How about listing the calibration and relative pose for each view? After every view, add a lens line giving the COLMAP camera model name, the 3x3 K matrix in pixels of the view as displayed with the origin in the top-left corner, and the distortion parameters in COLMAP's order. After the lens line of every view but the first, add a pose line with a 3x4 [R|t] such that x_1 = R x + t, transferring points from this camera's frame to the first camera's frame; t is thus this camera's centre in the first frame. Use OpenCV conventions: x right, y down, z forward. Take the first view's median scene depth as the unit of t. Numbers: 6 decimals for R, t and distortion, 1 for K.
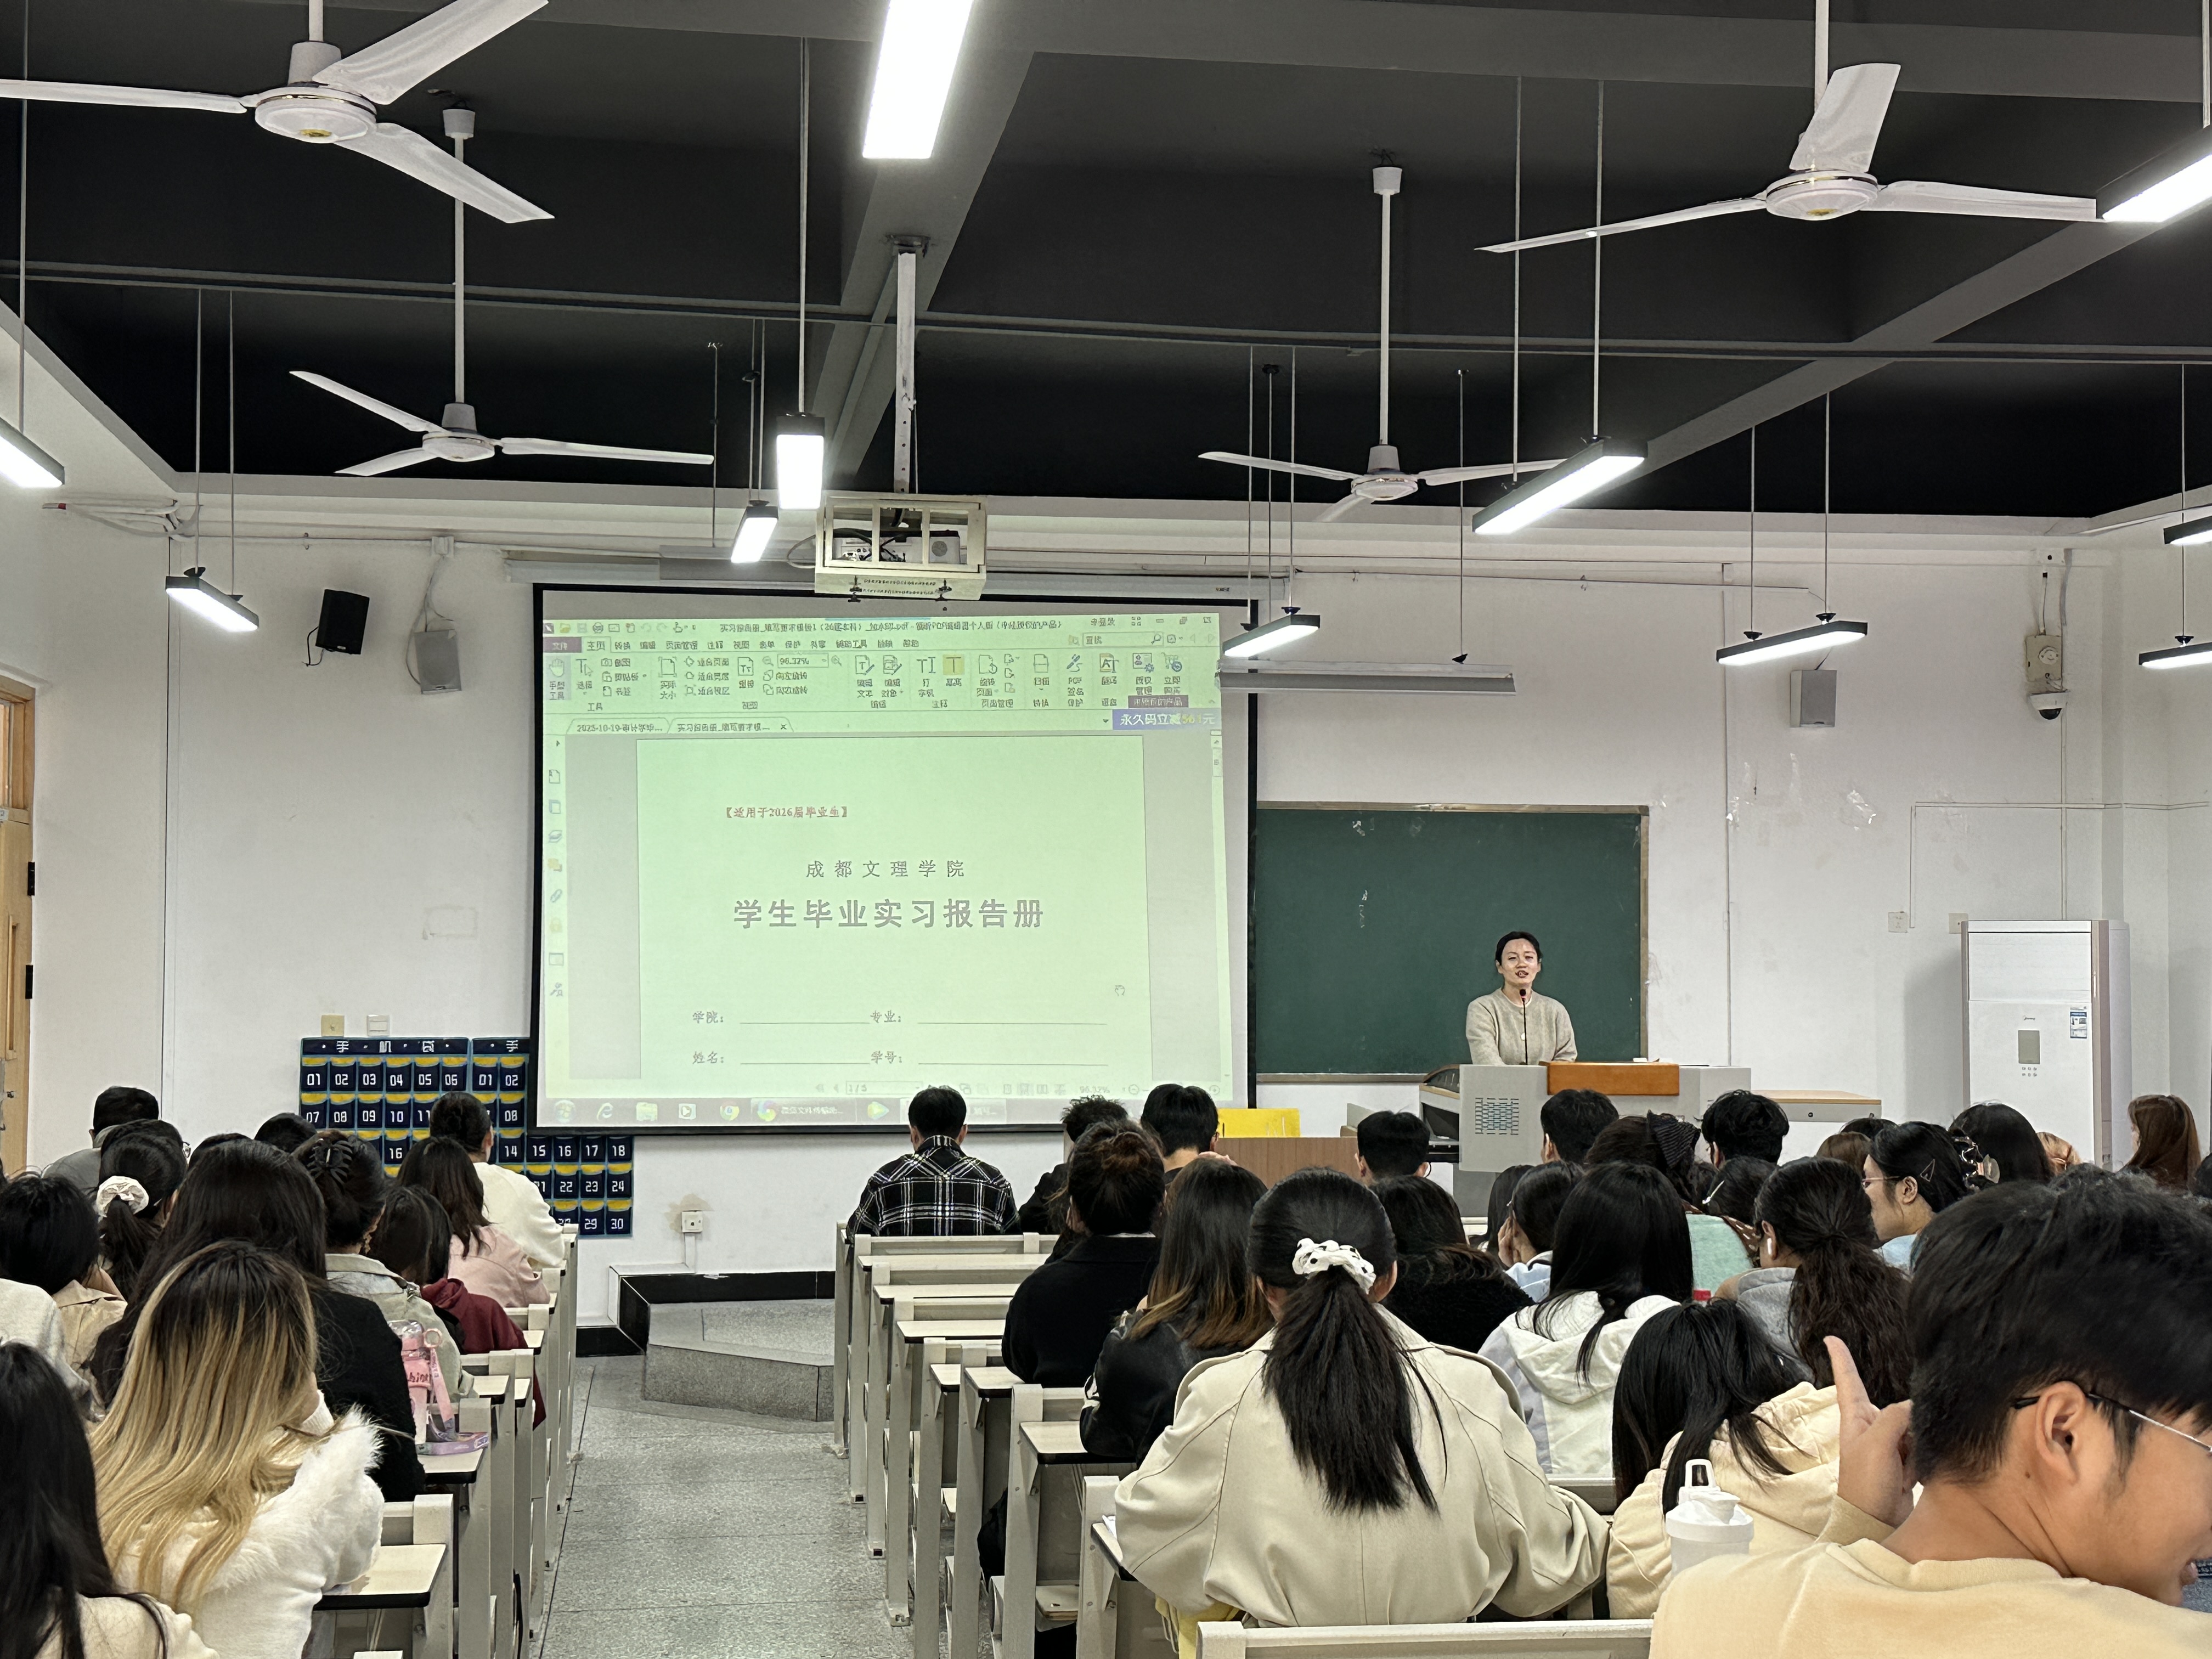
lens RADIAL K [[3032.3, 0, 1105.4], [0, 3032.3, 840.9], [0, 0, 1]] dist [-0.014711, 0.000000]
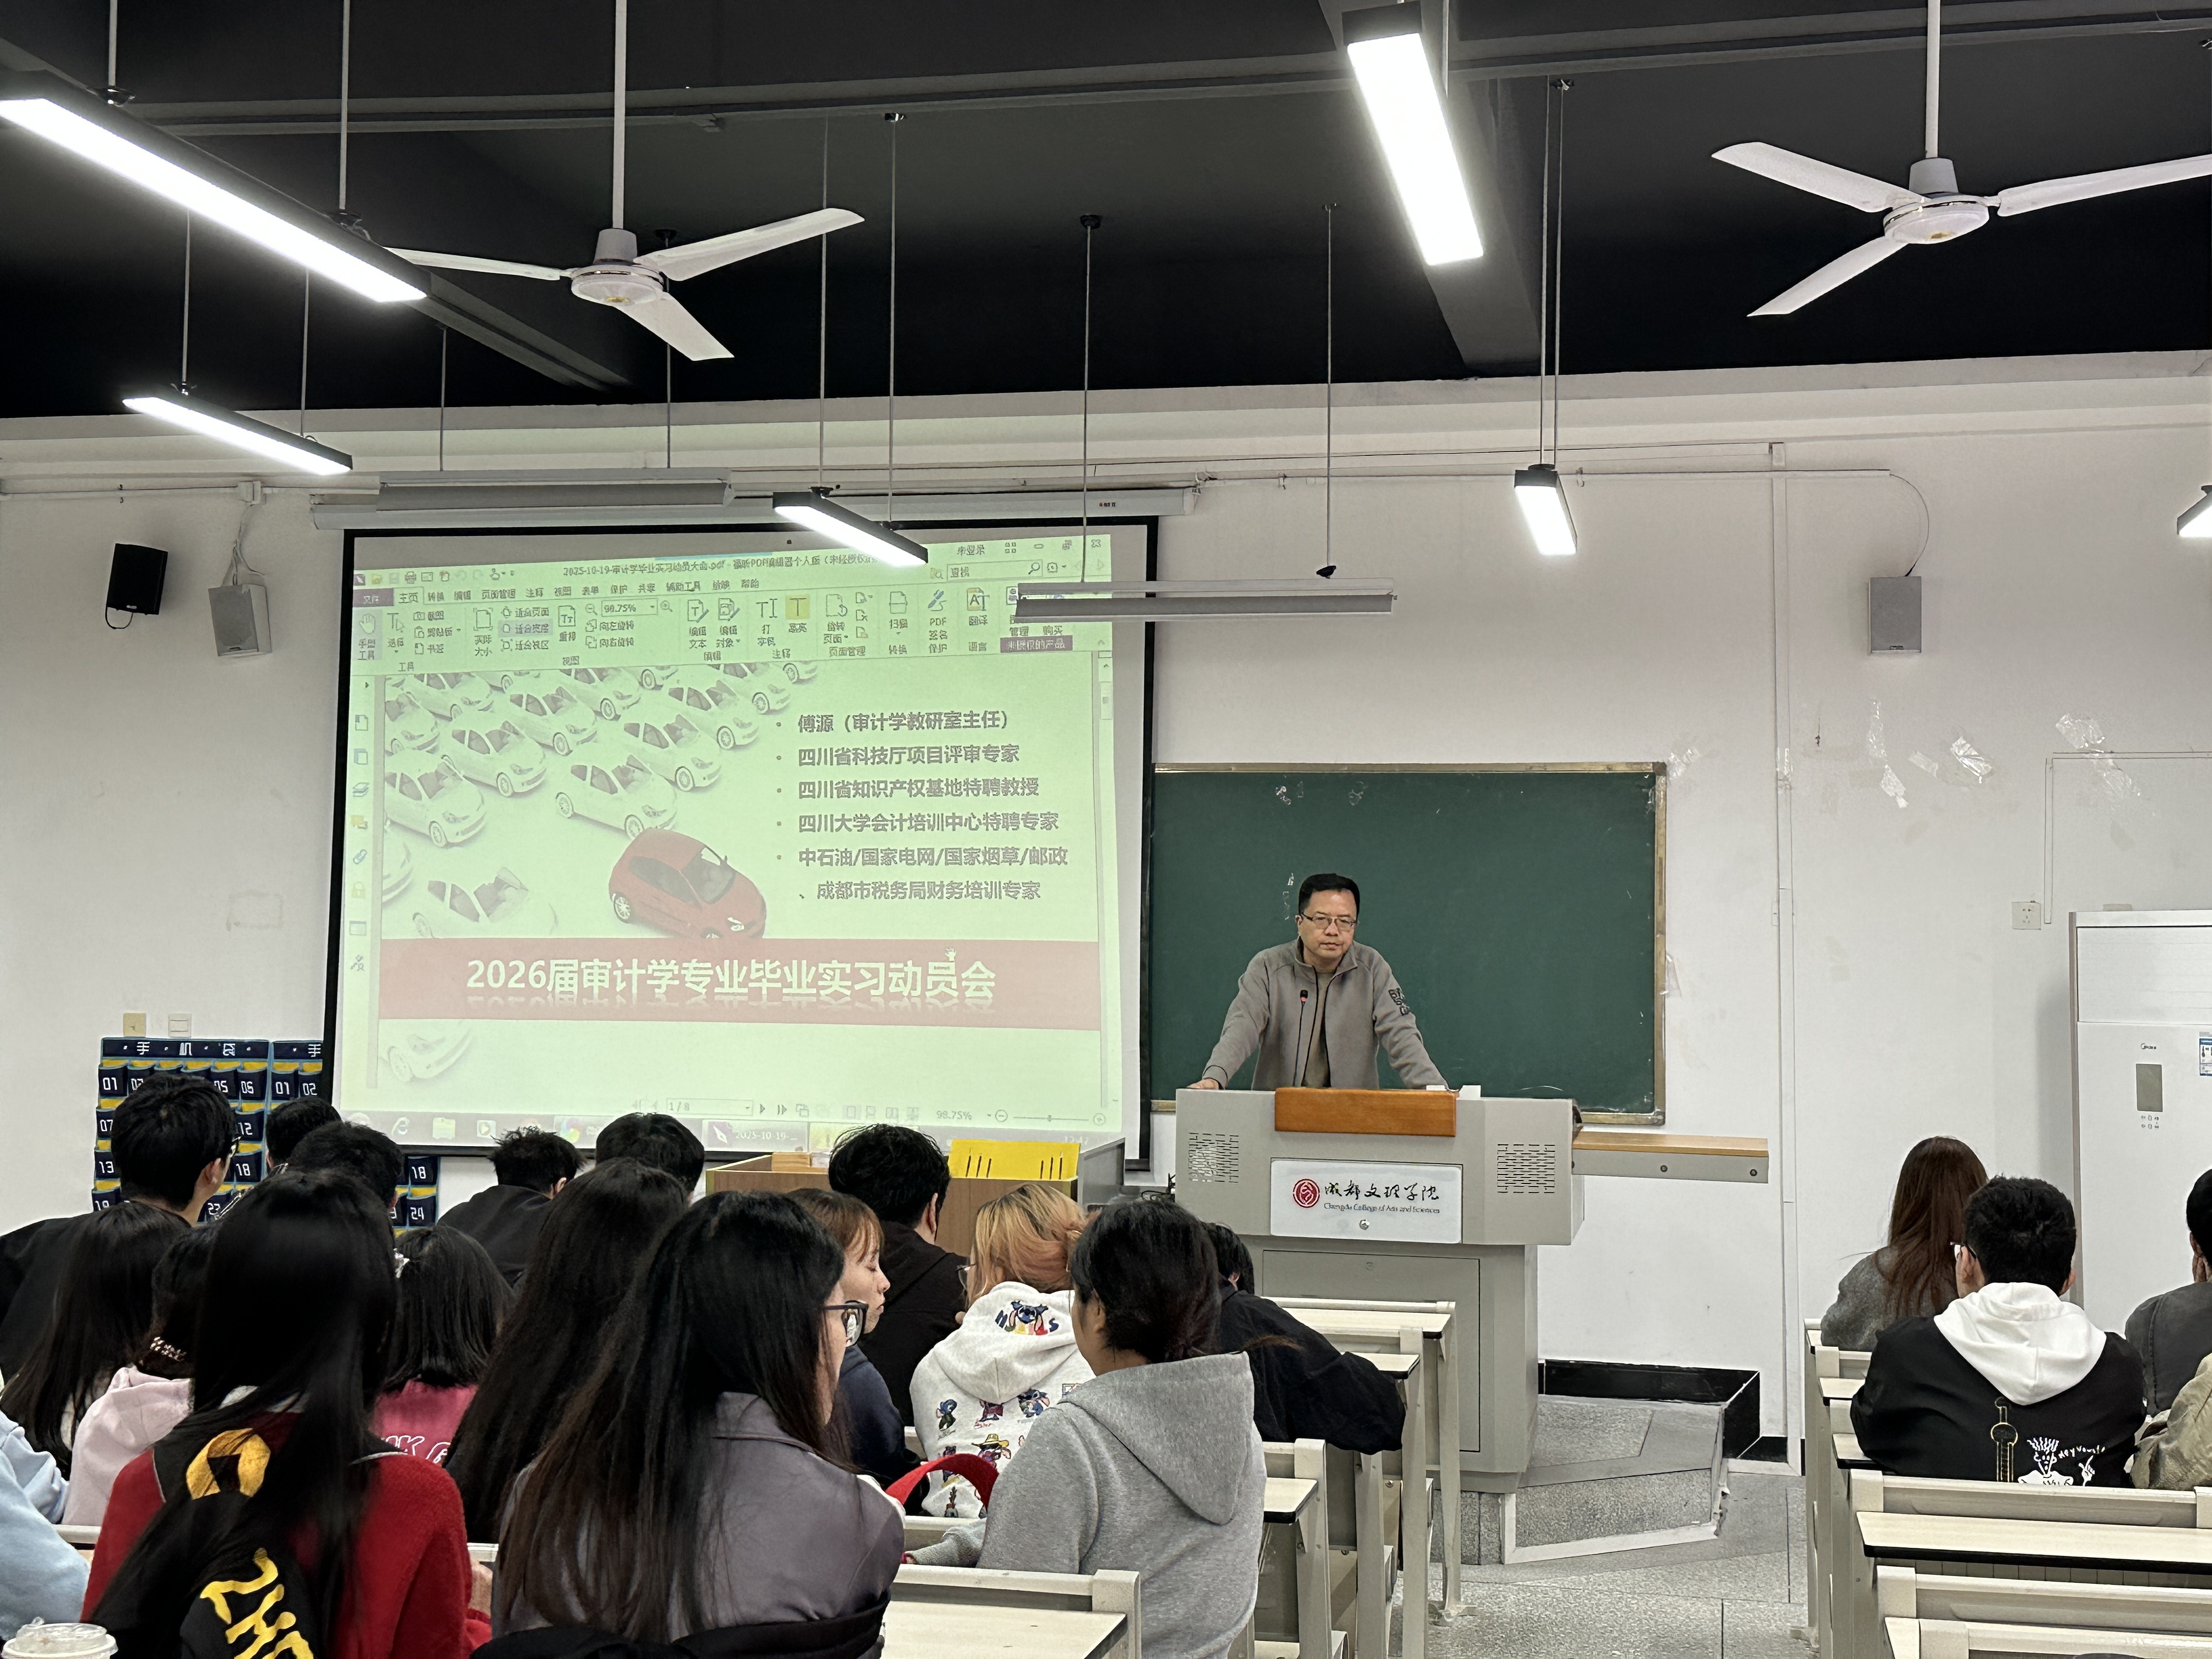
lens RADIAL K [[3009.0, 0, 1106.1], [0, 3009.0, 816.2], [0, 0, 1]] dist [0.012181, 0.000000]
pose [[0.938397, -0.010808, -0.345389, 0.324145], [0.003102, 0.999734, -0.022856, 0.019807], [0.345544, 0.020377, 0.938181, 0.249076]]
